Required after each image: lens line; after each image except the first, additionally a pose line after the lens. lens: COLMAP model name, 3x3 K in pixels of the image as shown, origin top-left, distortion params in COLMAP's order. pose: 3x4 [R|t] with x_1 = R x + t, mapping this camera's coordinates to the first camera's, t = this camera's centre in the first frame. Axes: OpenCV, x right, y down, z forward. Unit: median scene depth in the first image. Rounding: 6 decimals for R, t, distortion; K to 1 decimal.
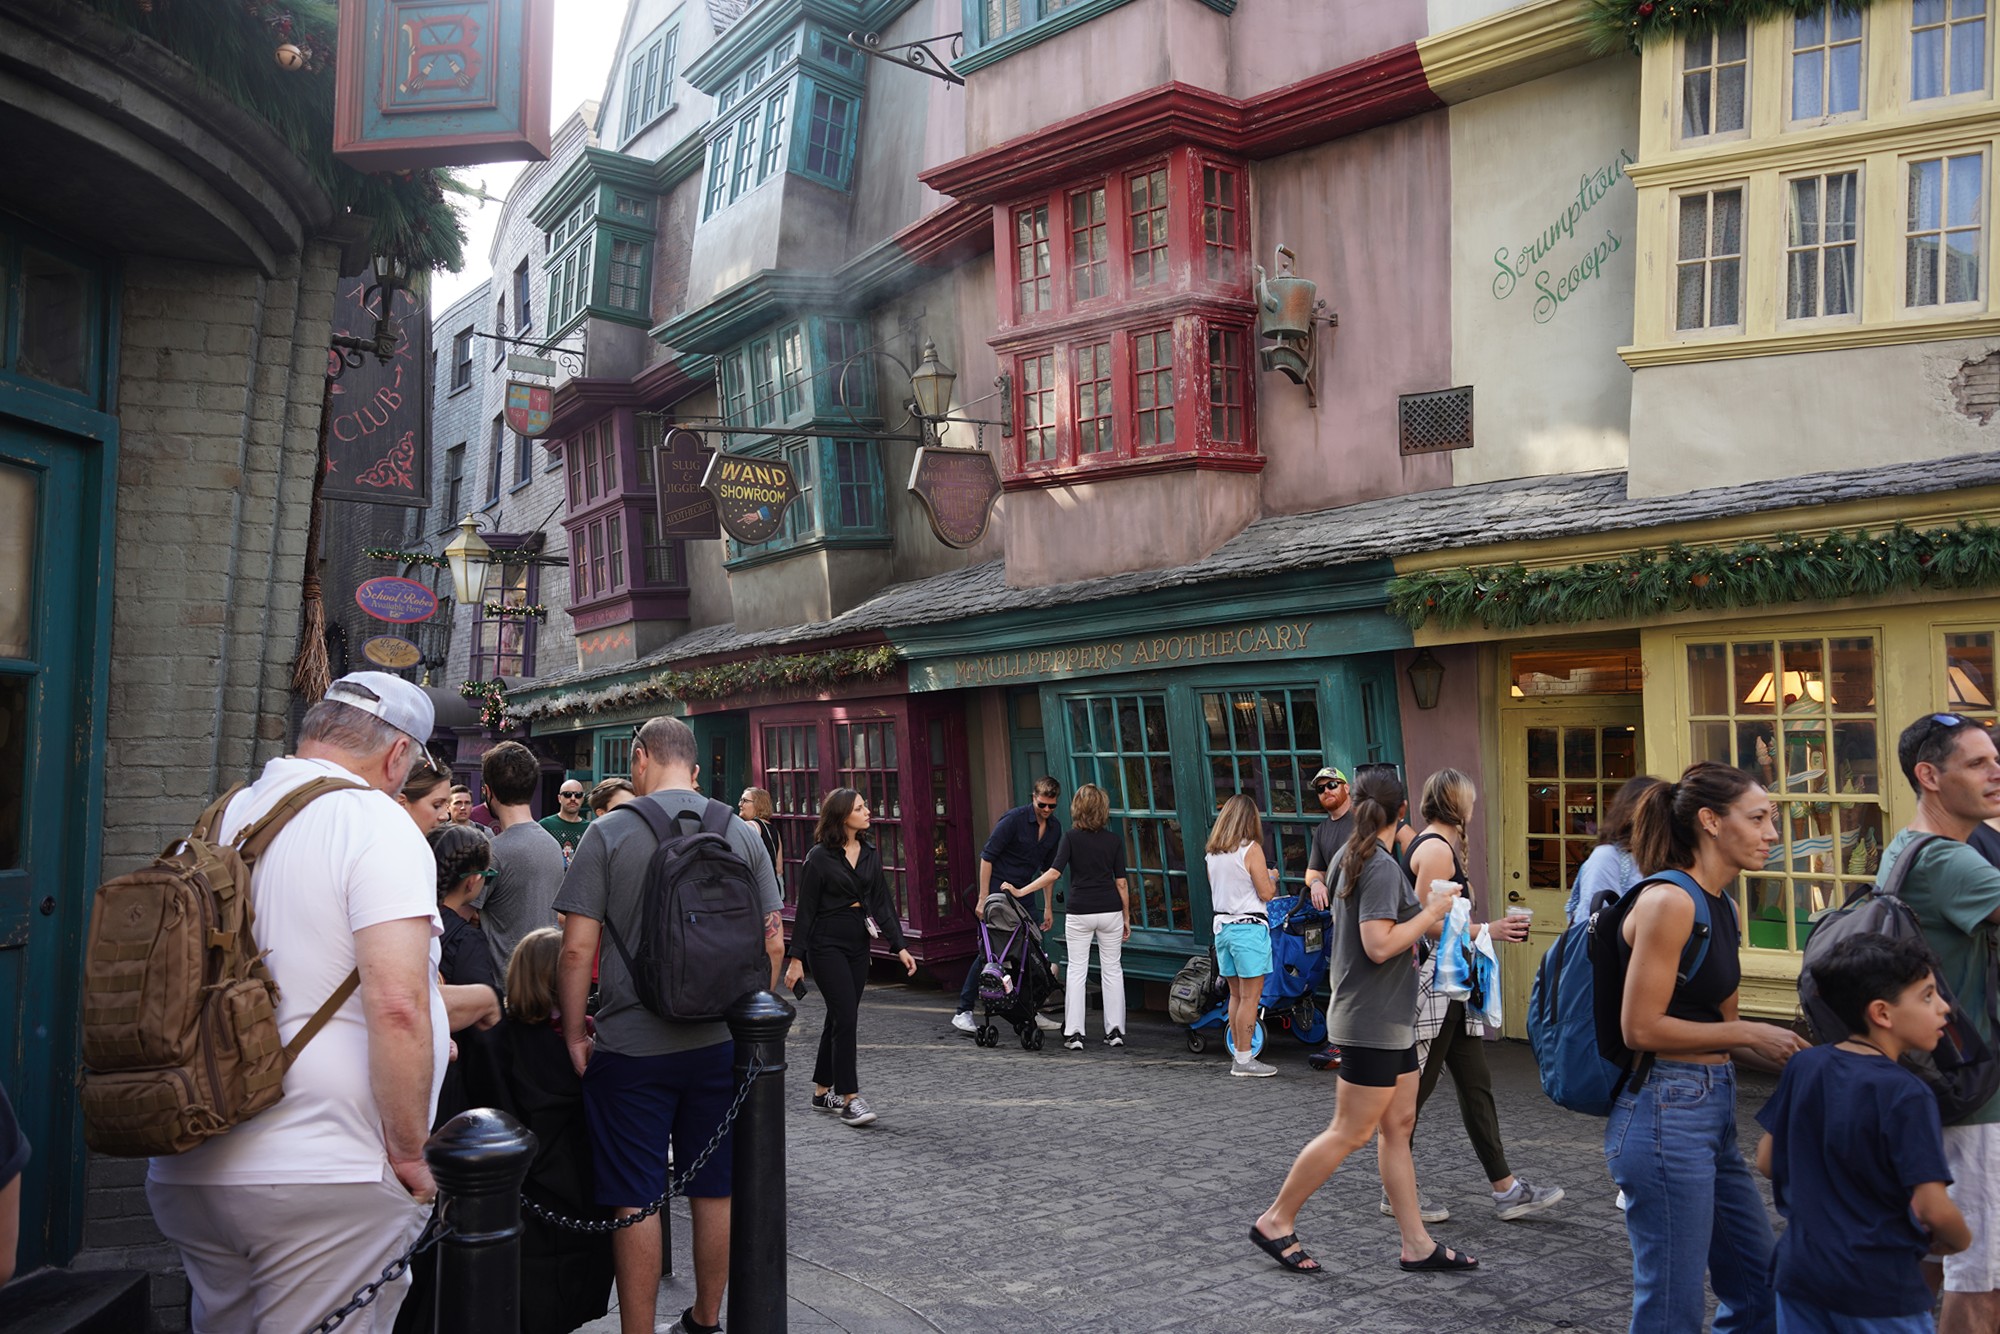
lens RADIAL K [[1609.9, 0, 1000.0], [0, 1609.9, 667.0], [0, 0, 1]] dist [-0.010760, 0.003289]
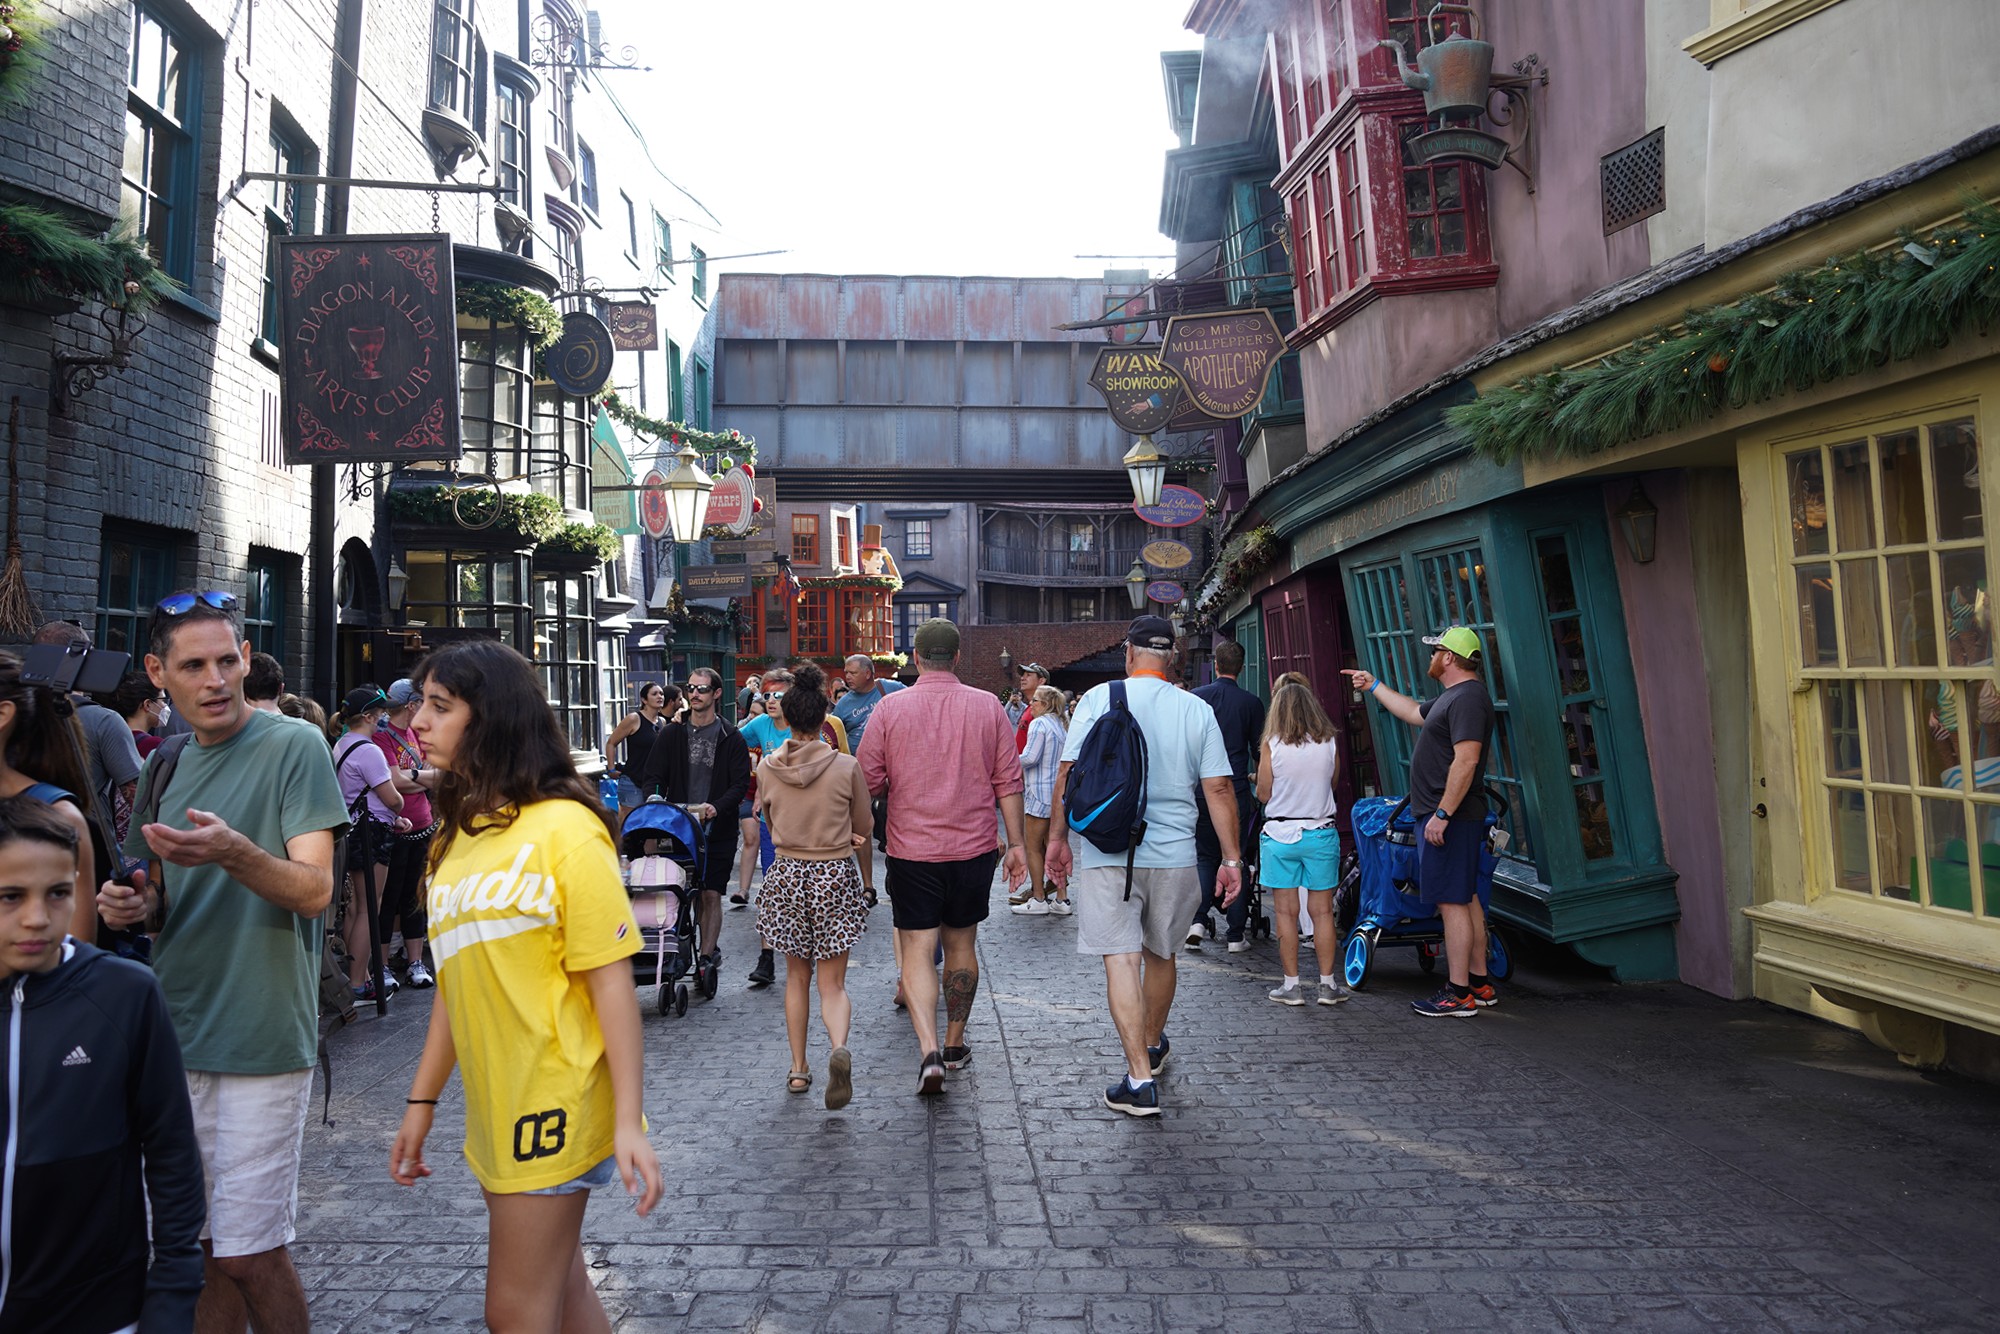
lens RADIAL K [[1582.2, 0, 982.5], [0, 1582.2, 664.4], [0, 0, 1]] dist [-0.012132, 0.011746]
pose [[0.761628, -0.017401, -0.647781, 0.485046], [0.061723, 0.997043, 0.045788, 0.019081], [0.645068, -0.074856, 0.760450, 0.206739]]
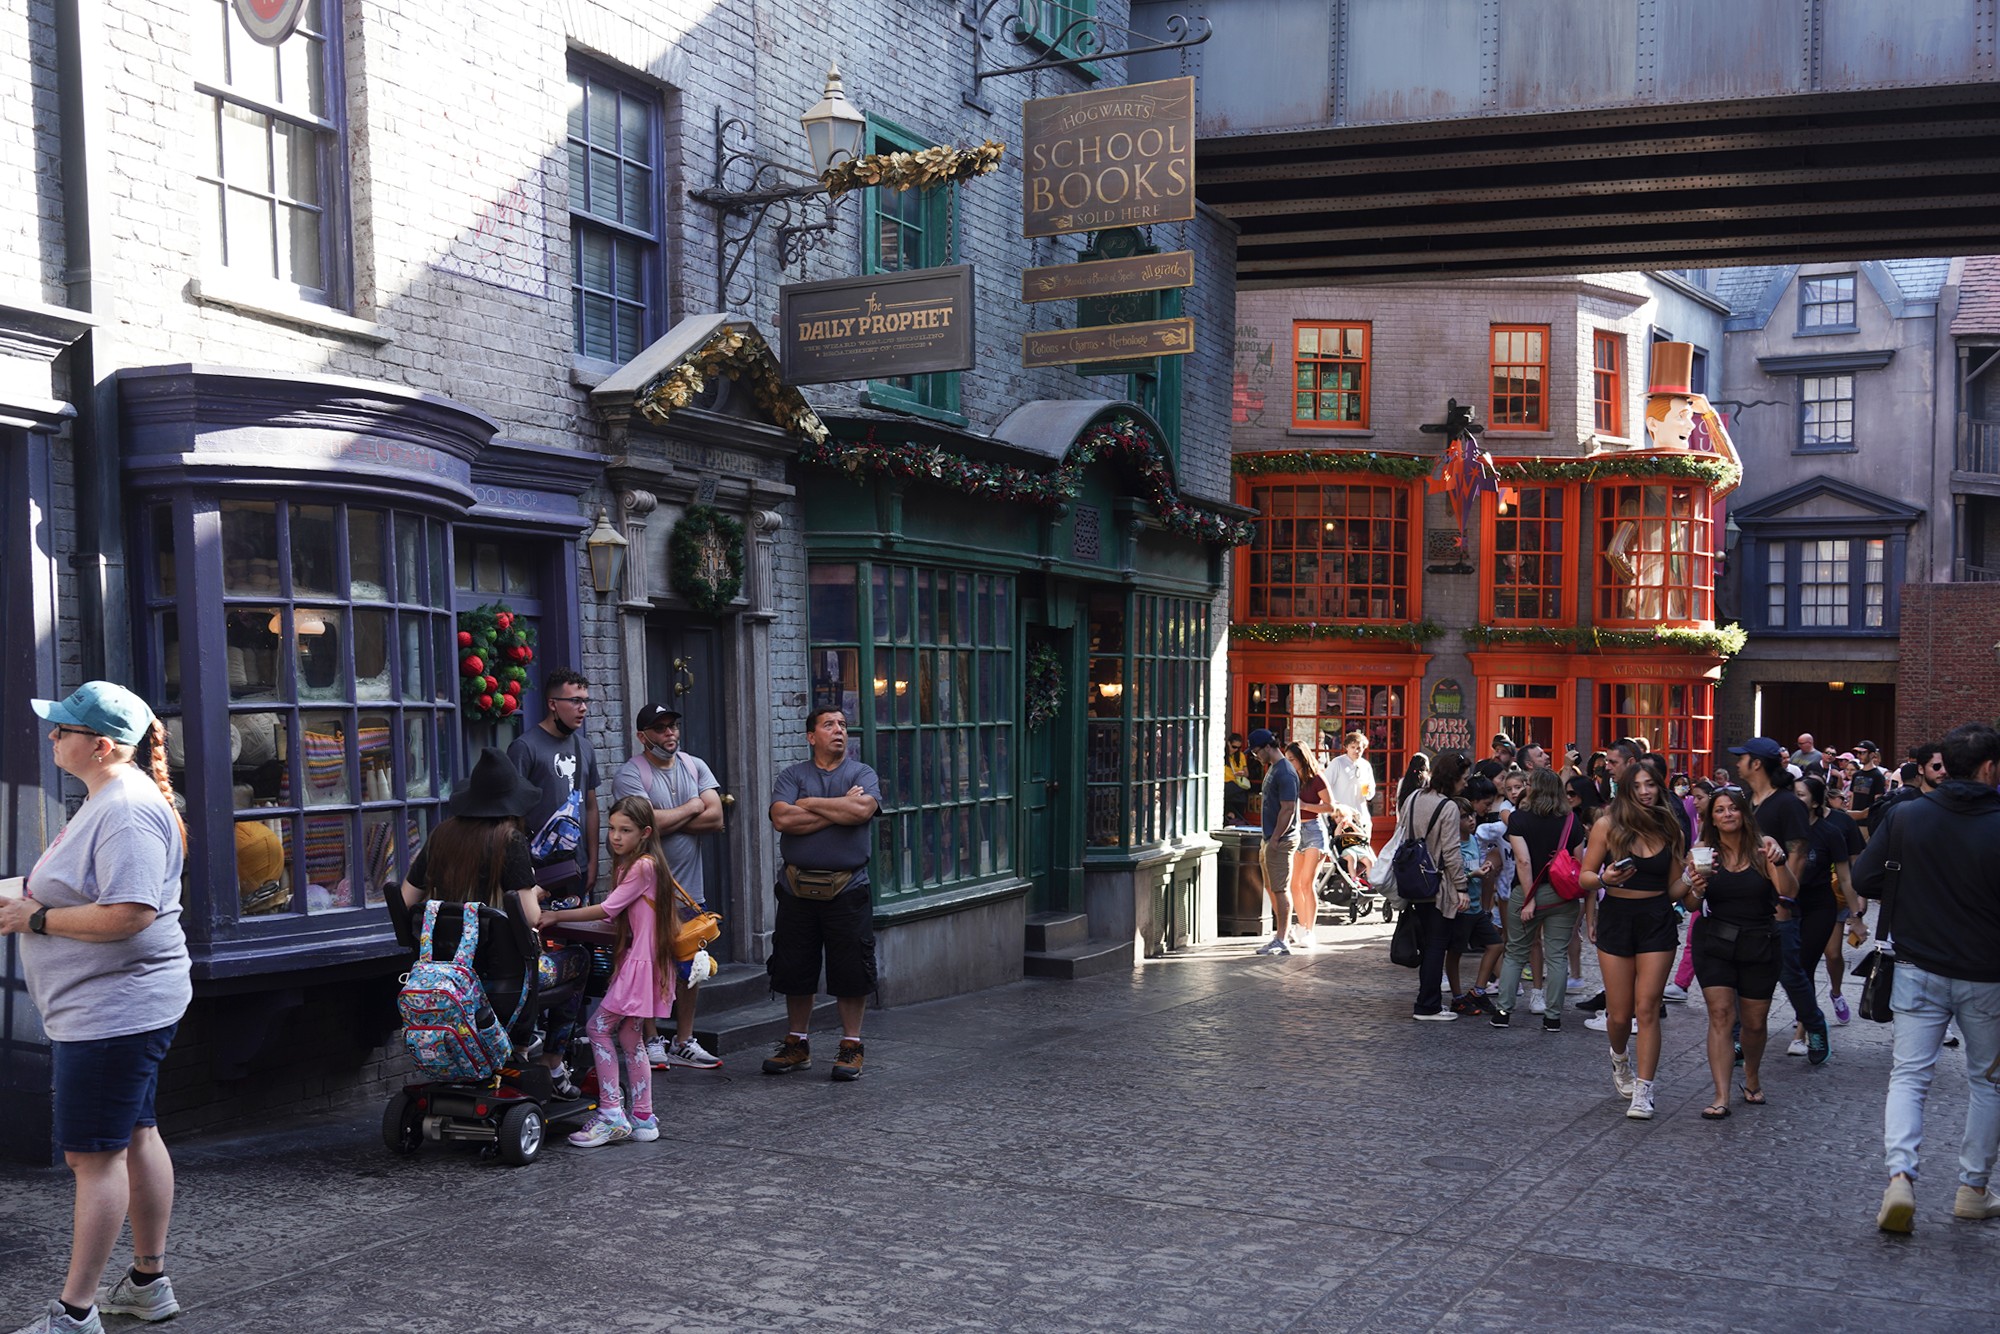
lens RADIAL K [[2118.2, 0, 1000.0], [0, 2118.2, 667.0], [0, 0, 1]] dist [-0.001226, 0.011469]
pose [[0.402898, -0.003522, -0.915238, -0.433734], [0.049651, 0.998604, 0.018014, 0.130193], [0.913897, -0.052700, 0.402511, 1.444785]]
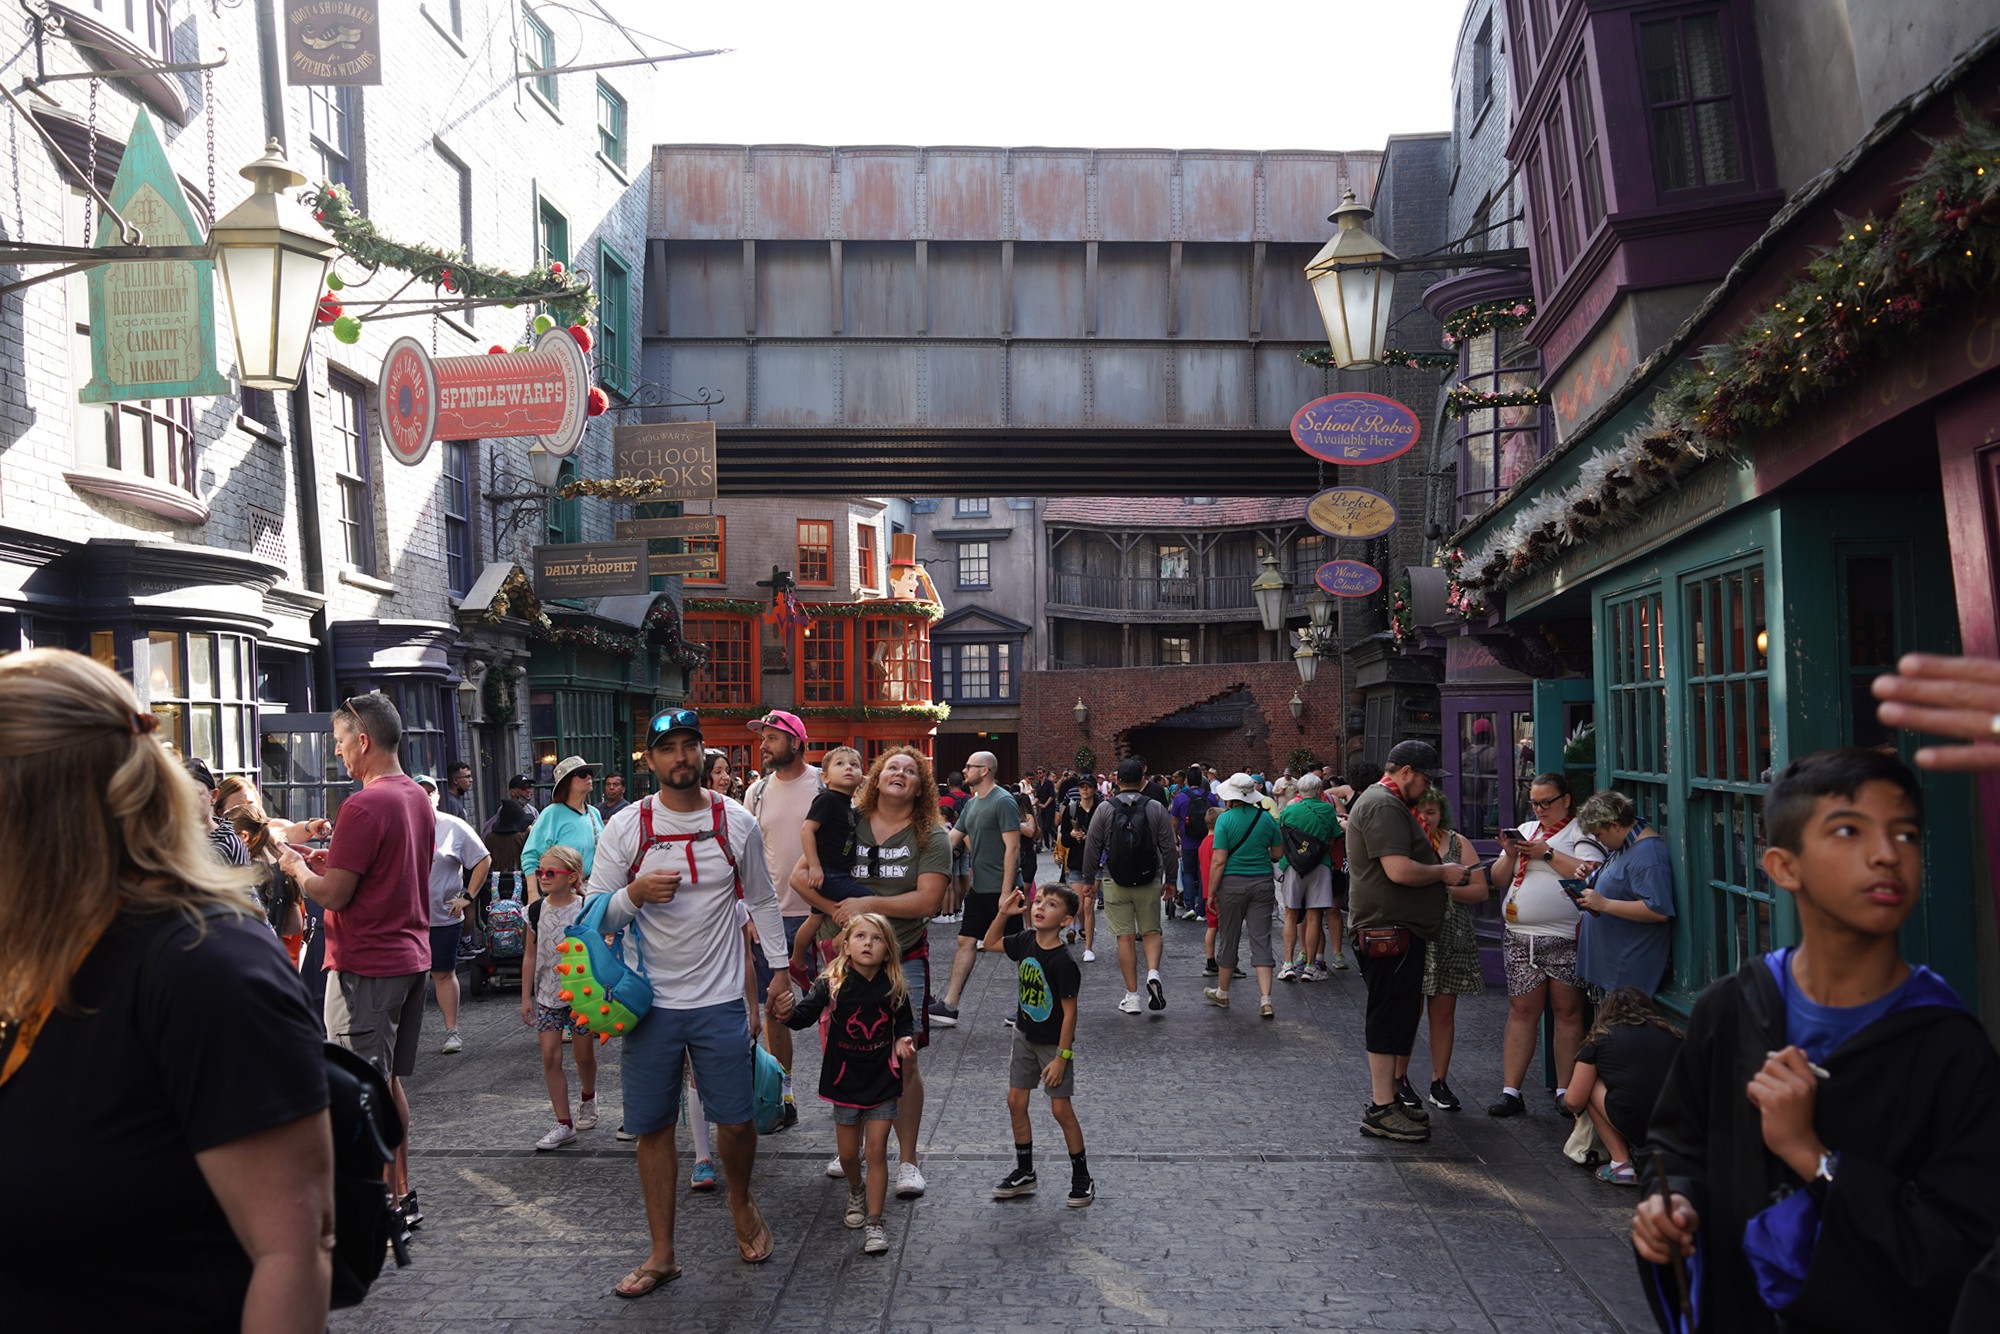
lens RADIAL K [[1609.9, 0, 1000.0], [0, 1609.9, 667.0], [0, 0, 1]] dist [-0.010760, 0.003289]
pose [[0.735970, -0.043400, -0.675621, -0.124378], [0.065352, 0.997837, 0.007093, 0.082186], [0.673852, -0.049373, 0.737215, 0.962208]]
